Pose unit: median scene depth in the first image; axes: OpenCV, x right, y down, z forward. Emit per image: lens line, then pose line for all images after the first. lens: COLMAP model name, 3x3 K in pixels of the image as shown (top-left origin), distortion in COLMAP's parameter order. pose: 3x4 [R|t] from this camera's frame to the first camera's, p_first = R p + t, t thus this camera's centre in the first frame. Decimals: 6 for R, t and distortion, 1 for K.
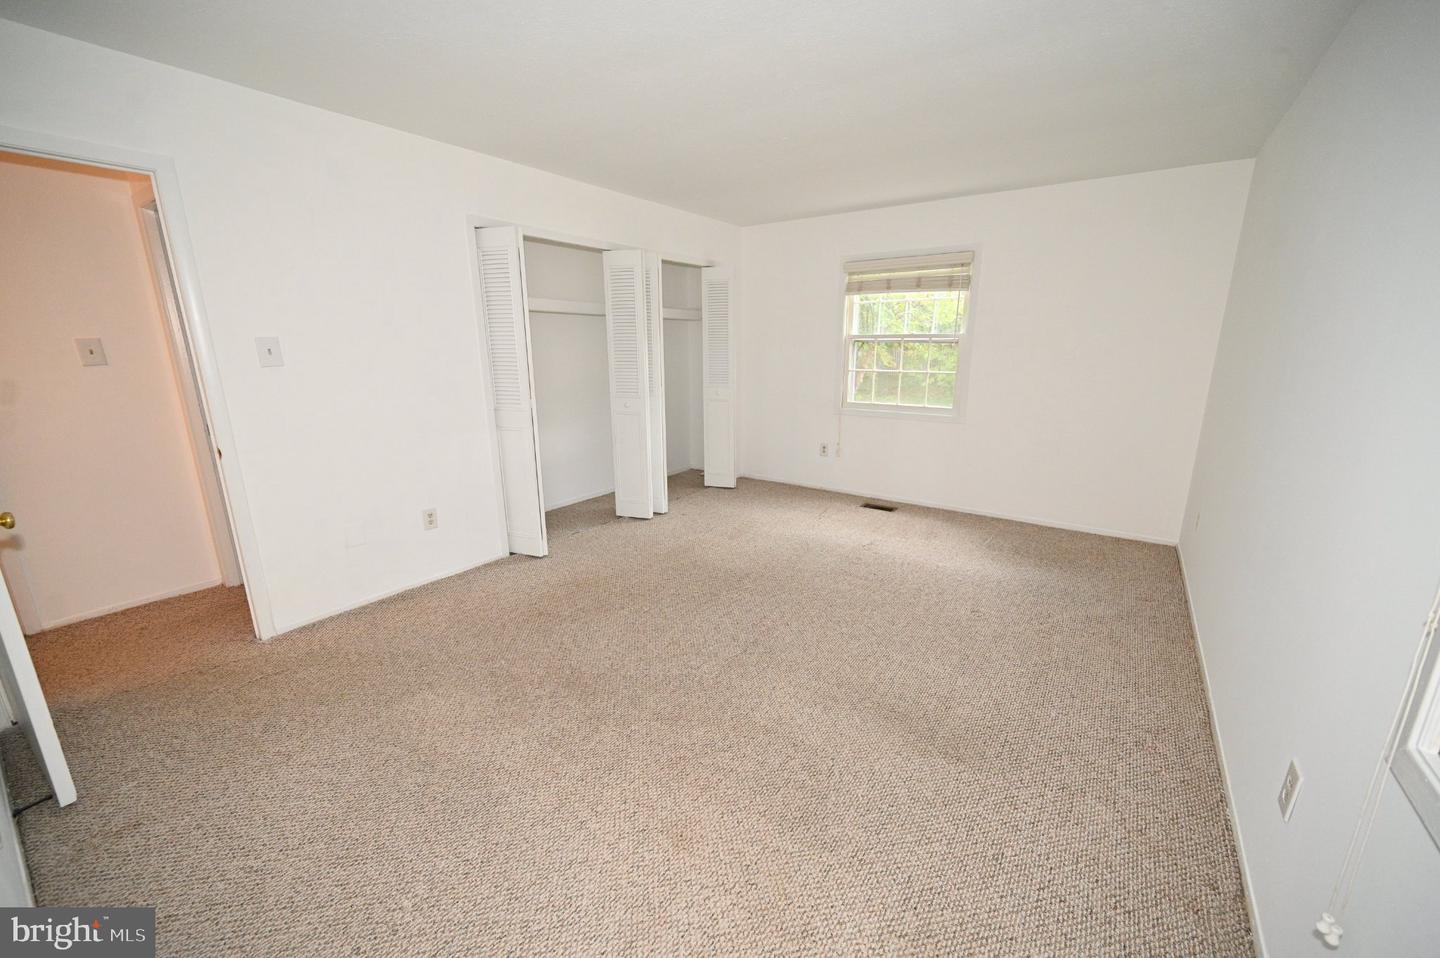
lens RADIAL K [[549.9, 0, 723.5], [0, 549.9, 474.2], [0, 0, 1]] dist [0.000755, 0.001747]
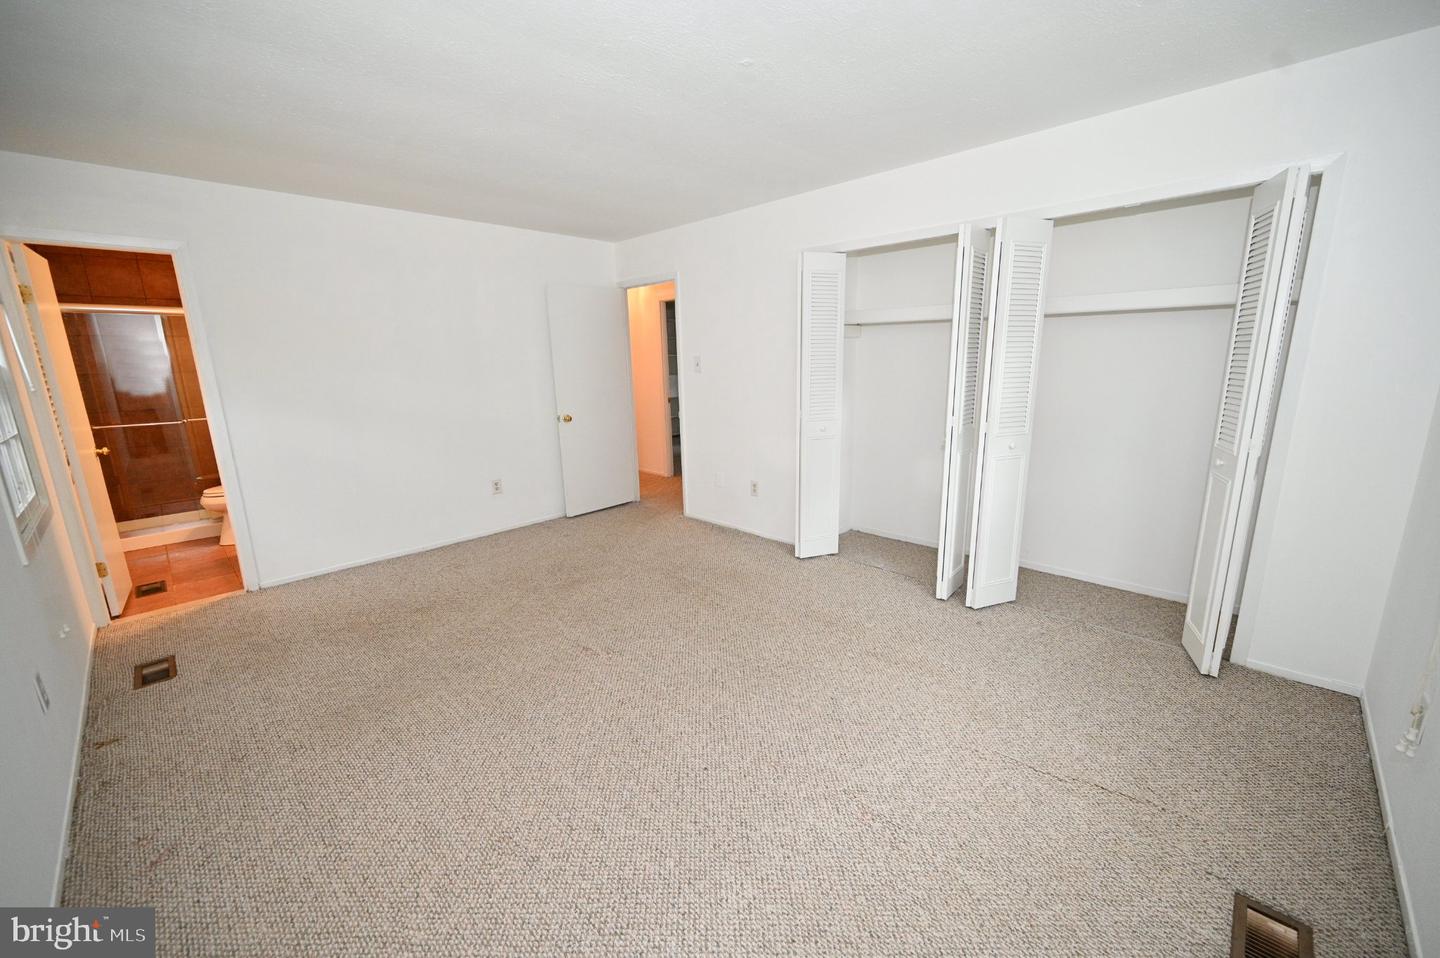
lens RADIAL K [[549.9, 0, 723.5], [0, 549.9, 474.2], [0, 0, 1]] dist [0.000755, 0.001747]
pose [[-0.131616, 0.210706, -0.968649, 0.633415], [-0.214180, 0.948025, 0.235322, -0.204264], [0.967886, 0.238437, -0.079646, 0.824162]]
